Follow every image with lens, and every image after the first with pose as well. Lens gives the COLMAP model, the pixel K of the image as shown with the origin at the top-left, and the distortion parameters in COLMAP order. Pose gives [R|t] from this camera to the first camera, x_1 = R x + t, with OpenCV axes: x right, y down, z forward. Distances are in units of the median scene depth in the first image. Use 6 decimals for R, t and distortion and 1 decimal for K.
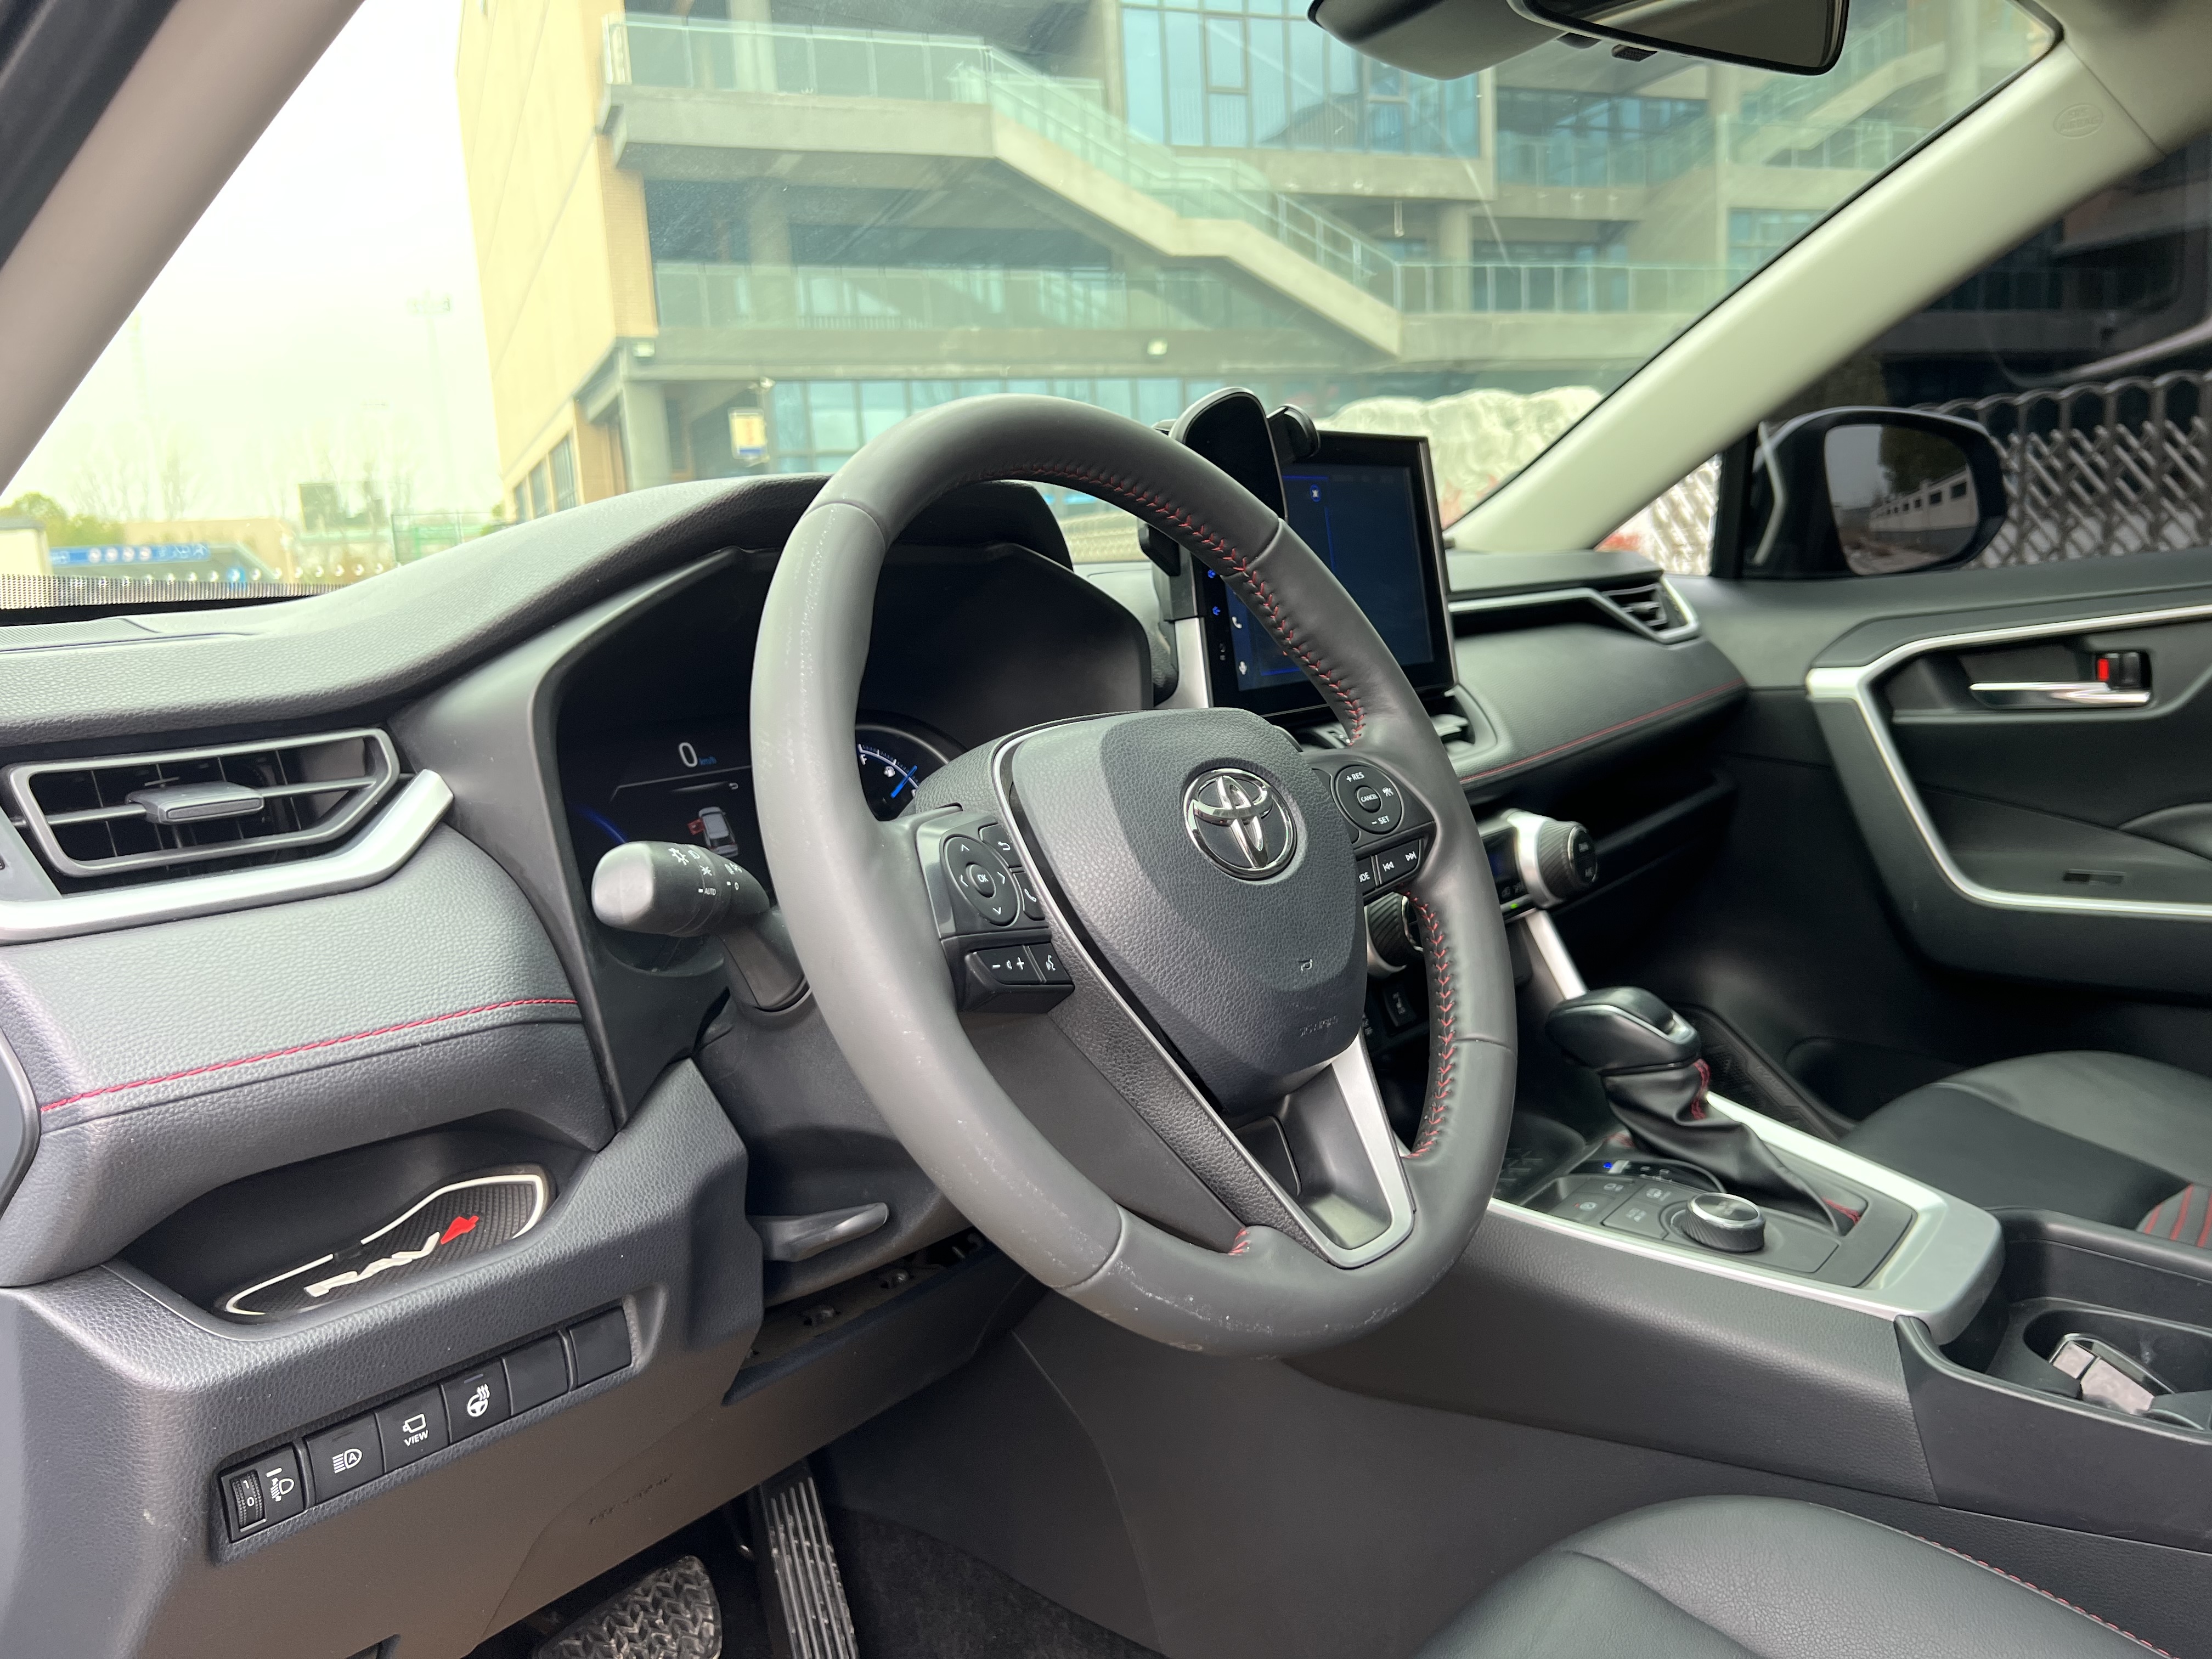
lens RADIAL K [[1660.0, 0, 1101.2], [0, 1660.0, 834.2], [0, 0, 1]] dist [0.014956, -0.002065]
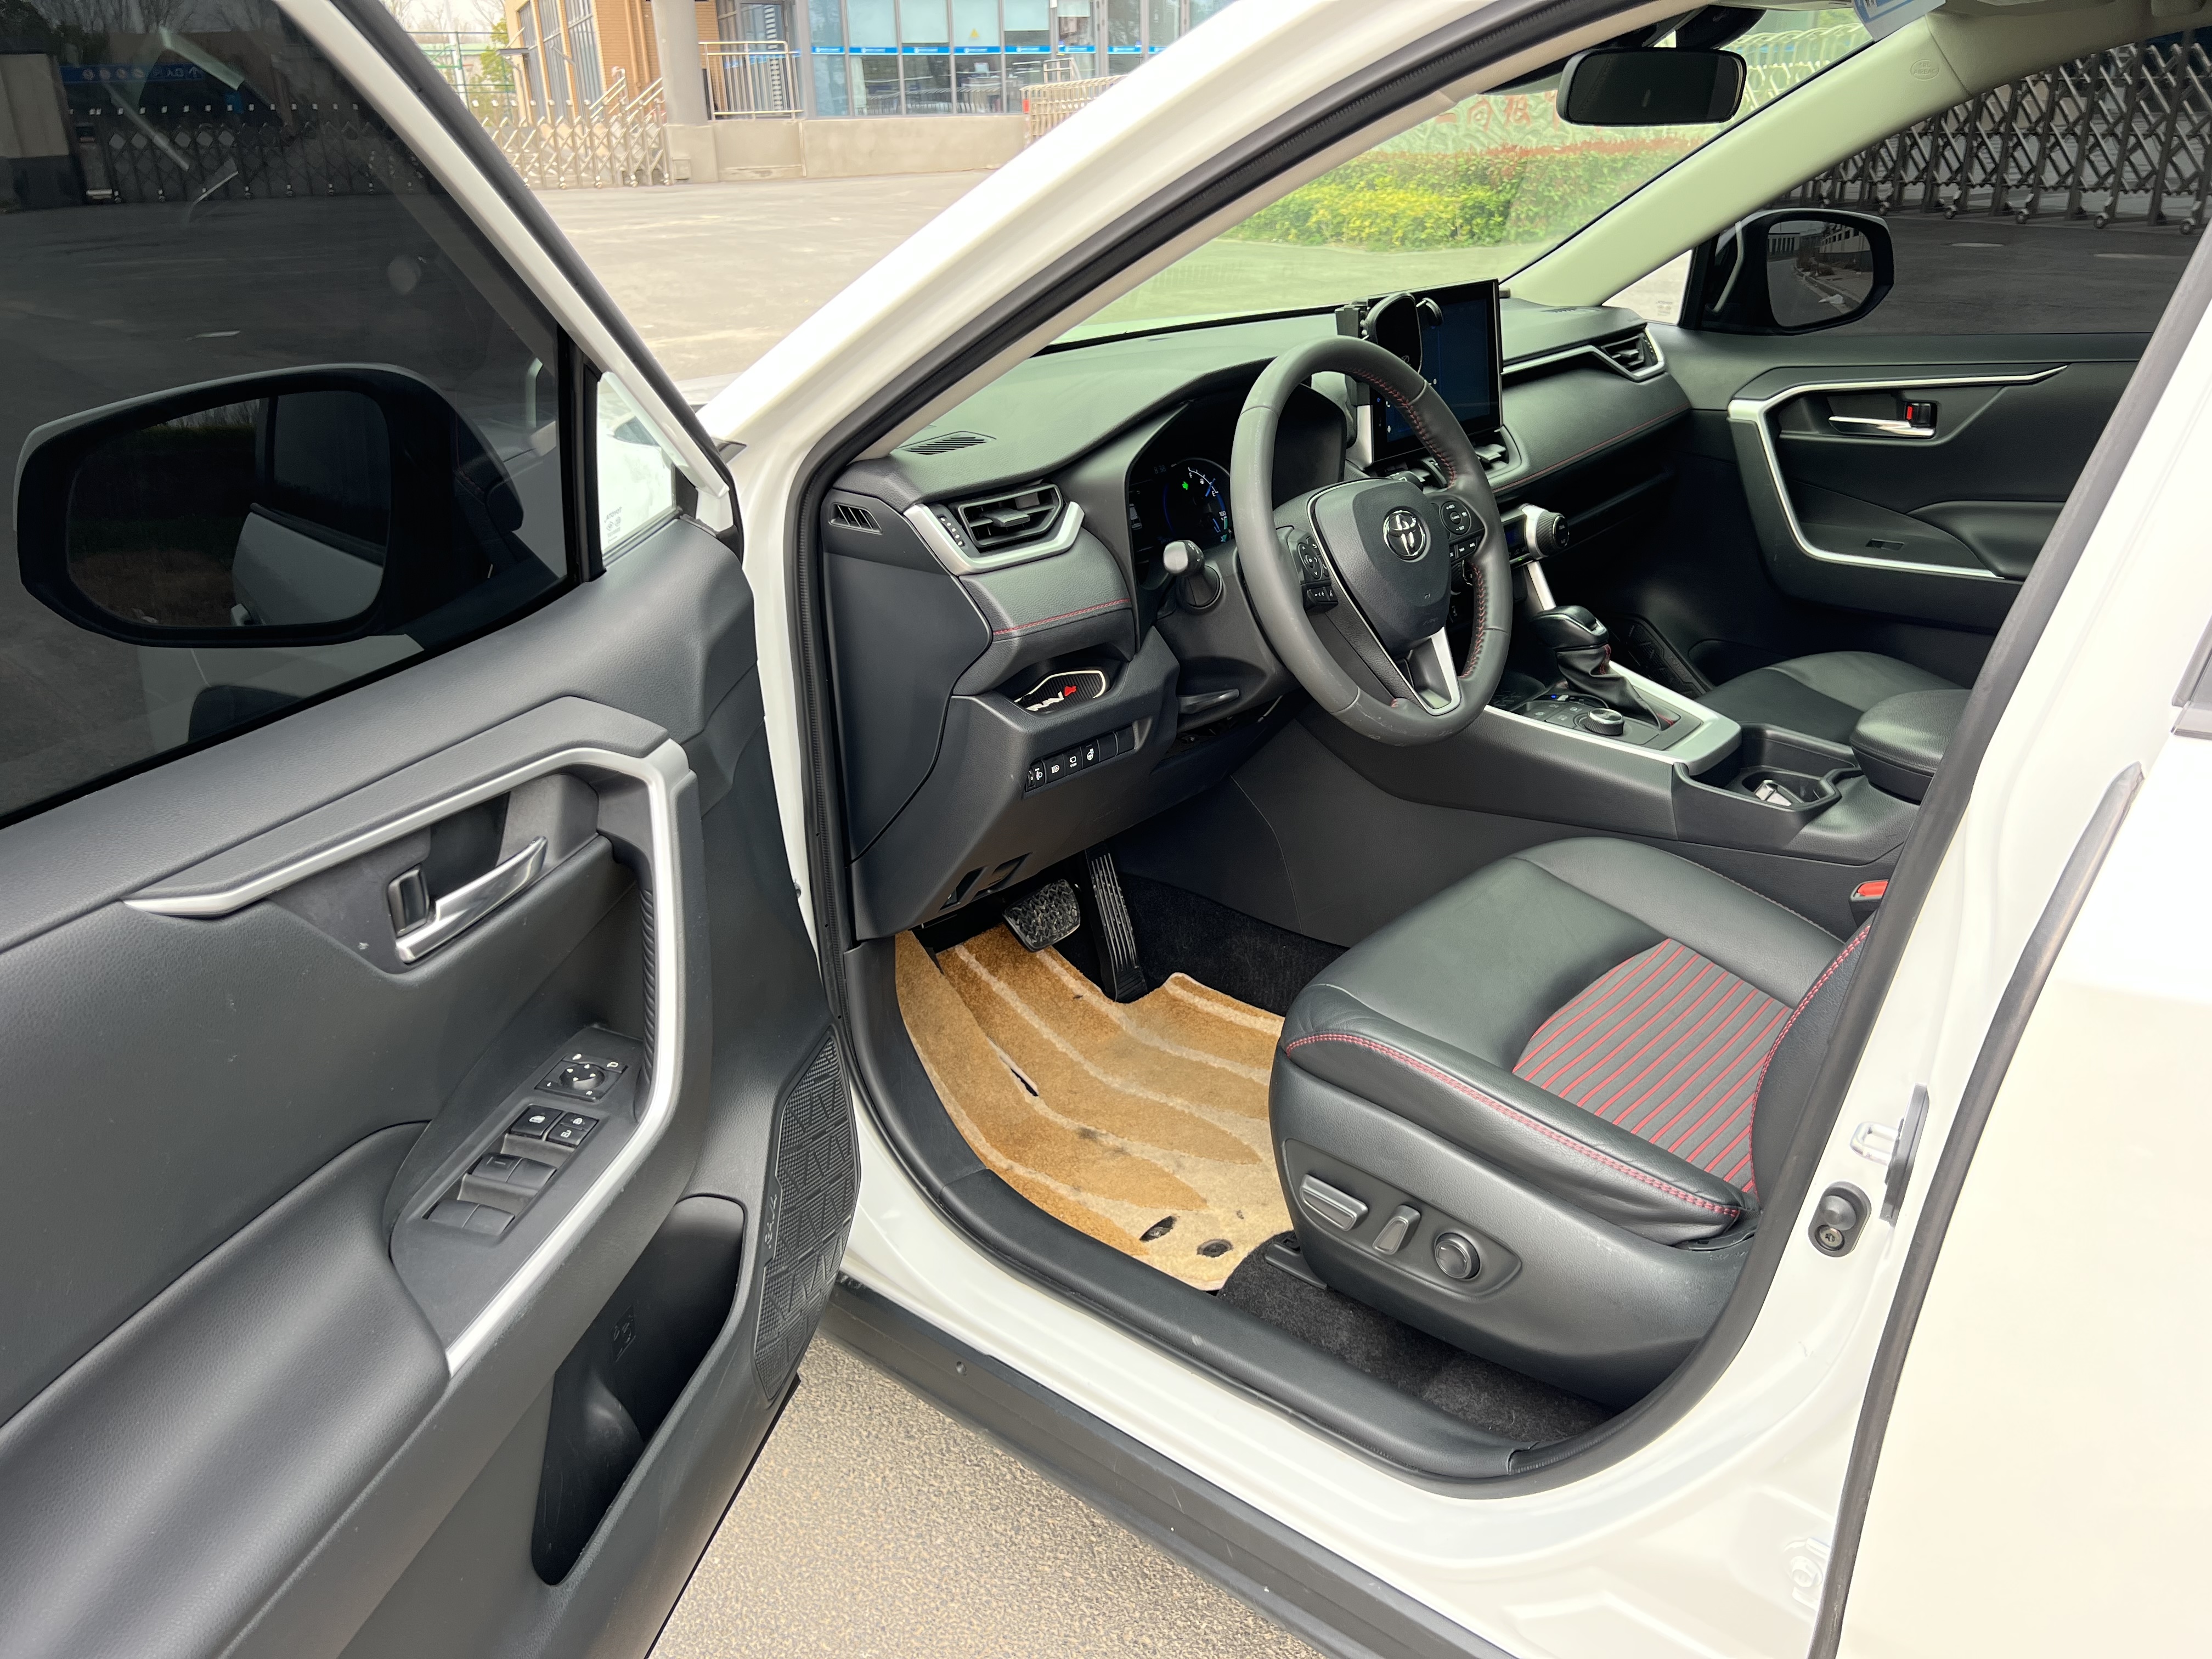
lens RADIAL K [[1654.7, 0, 1099.6], [0, 1654.7, 812.1], [0, 0, 1]] dist [0.051745, -0.065795]
pose [[0.999228, 0.039114, -0.003715, -0.228896], [-0.037149, 0.971332, 0.234806, -0.113402], [0.012793, -0.234486, 0.972035, -0.986644]]
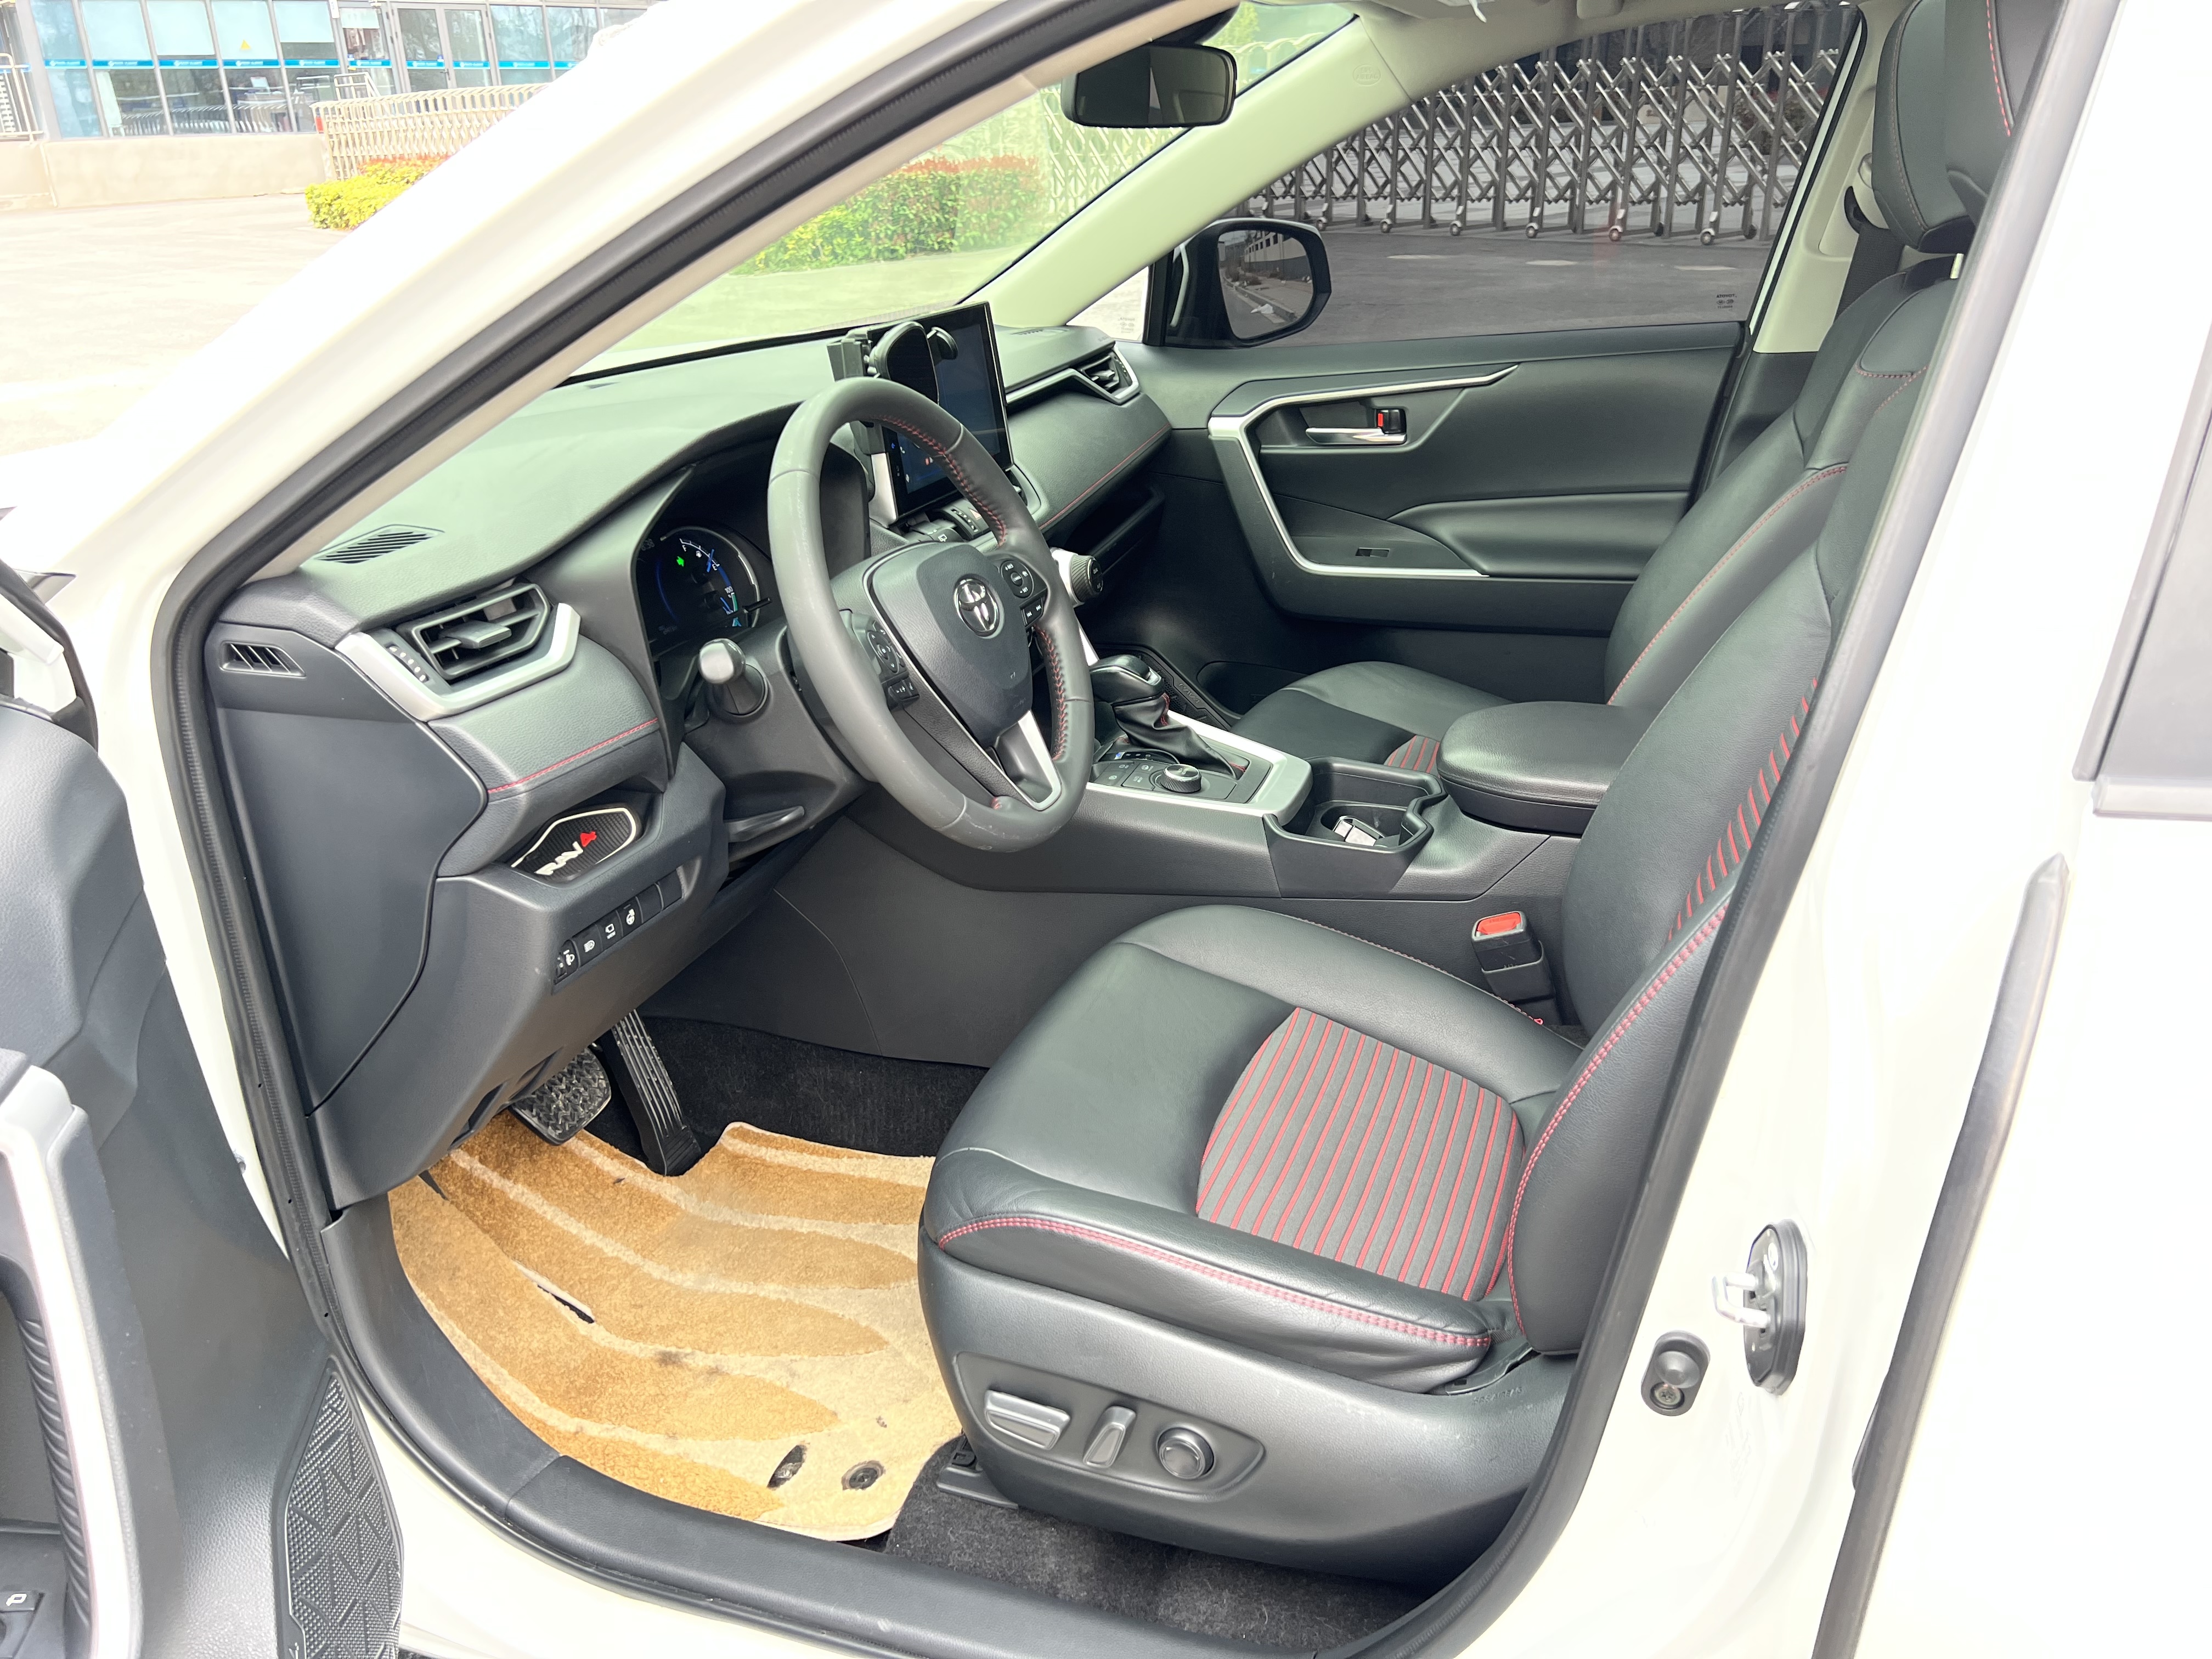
lens RADIAL K [[1647.1, 0, 1103.0], [0, 1647.1, 827.3], [0, 0, 1]] dist [0.067984, -0.096452]
pose [[0.938177, -0.102622, 0.330595, -0.322344], [0.025048, 0.972667, 0.230848, -0.142311], [-0.345249, -0.208296, 0.915104, -0.669735]]
